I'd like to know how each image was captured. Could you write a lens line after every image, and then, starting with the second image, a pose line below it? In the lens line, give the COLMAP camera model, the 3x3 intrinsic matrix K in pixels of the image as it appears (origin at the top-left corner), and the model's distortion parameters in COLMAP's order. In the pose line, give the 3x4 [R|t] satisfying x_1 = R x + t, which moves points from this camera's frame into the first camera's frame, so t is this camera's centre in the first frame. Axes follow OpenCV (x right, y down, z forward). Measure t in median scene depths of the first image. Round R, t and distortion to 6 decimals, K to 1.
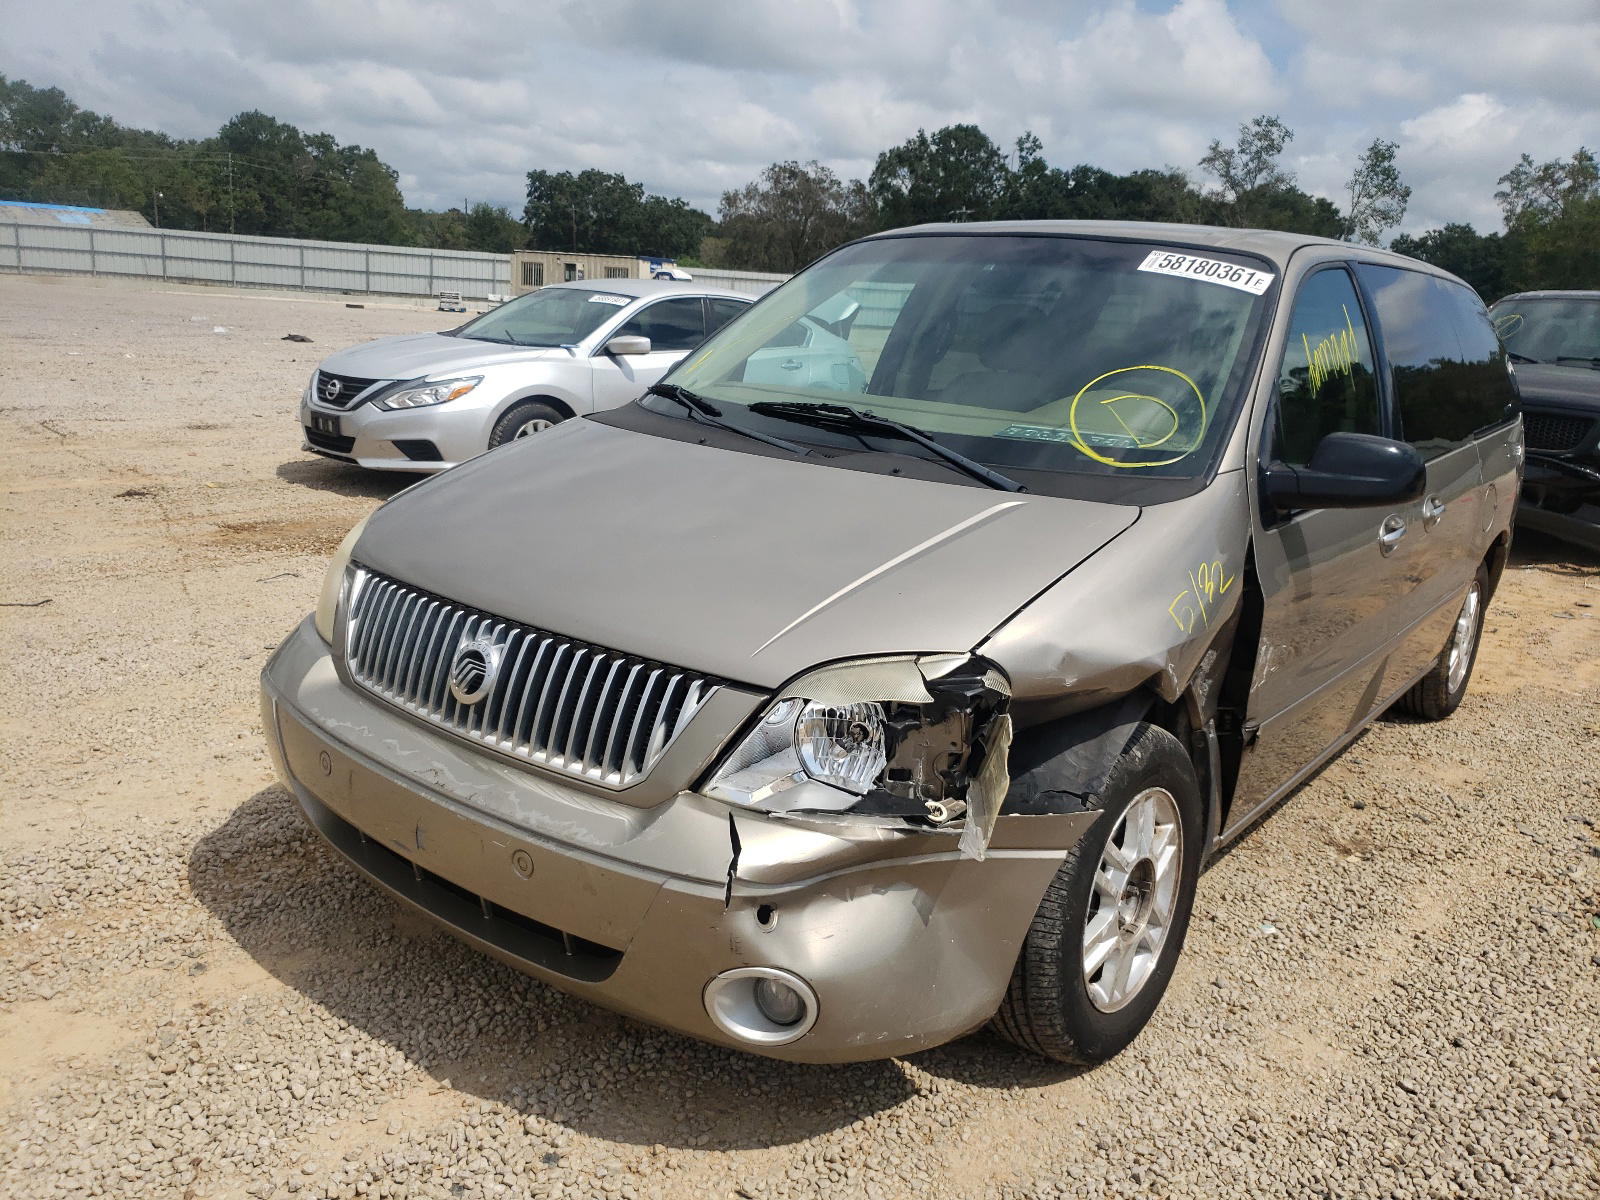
lens RADIAL K [[1359.7, 0, 800.0], [0, 1359.7, 600.0], [0, 0, 1]] dist [-0.010968, 0.050607]
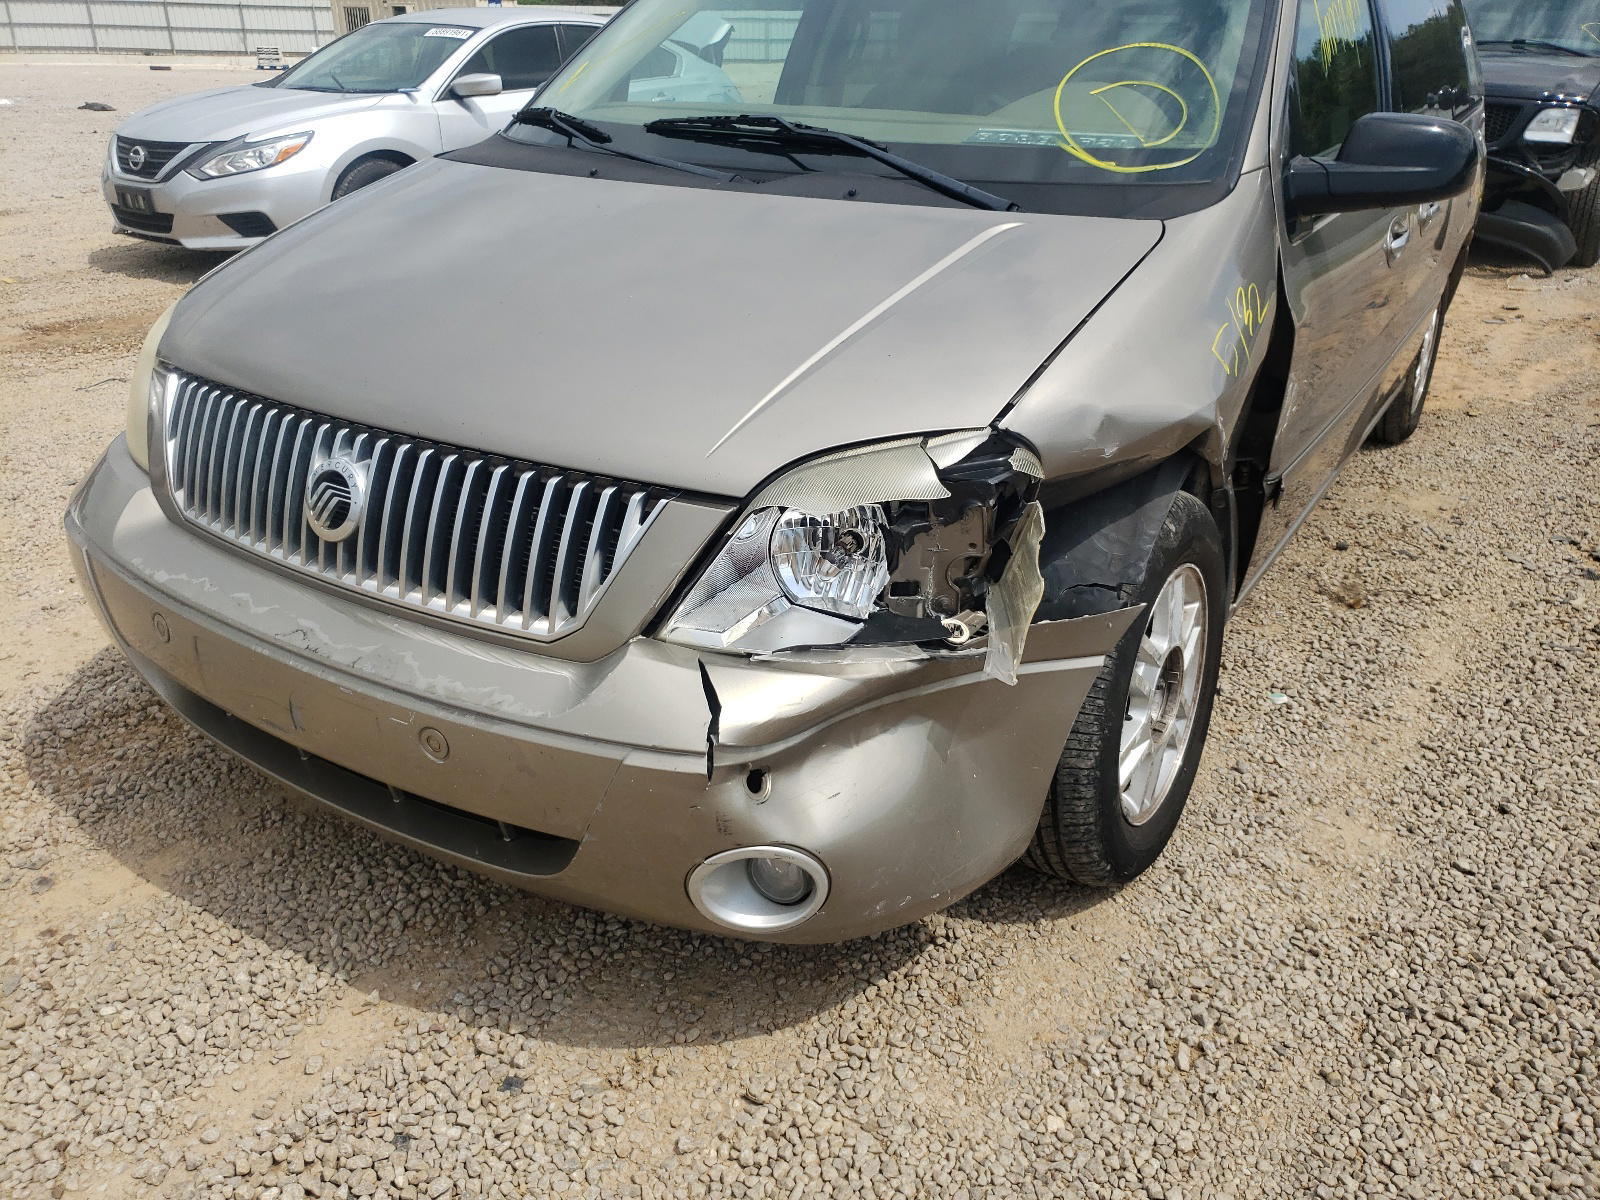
lens RADIAL K [[1313.9, 0, 800.0], [0, 1313.9, 600.0], [0, 0, 1]] dist [0.011644, 0.009751]
pose [[0.992852, -0.089984, 0.078411, -0.042071], [0.074217, 0.979960, 0.184852, -0.008838], [-0.093474, -0.177711, 0.979633, 0.229411]]
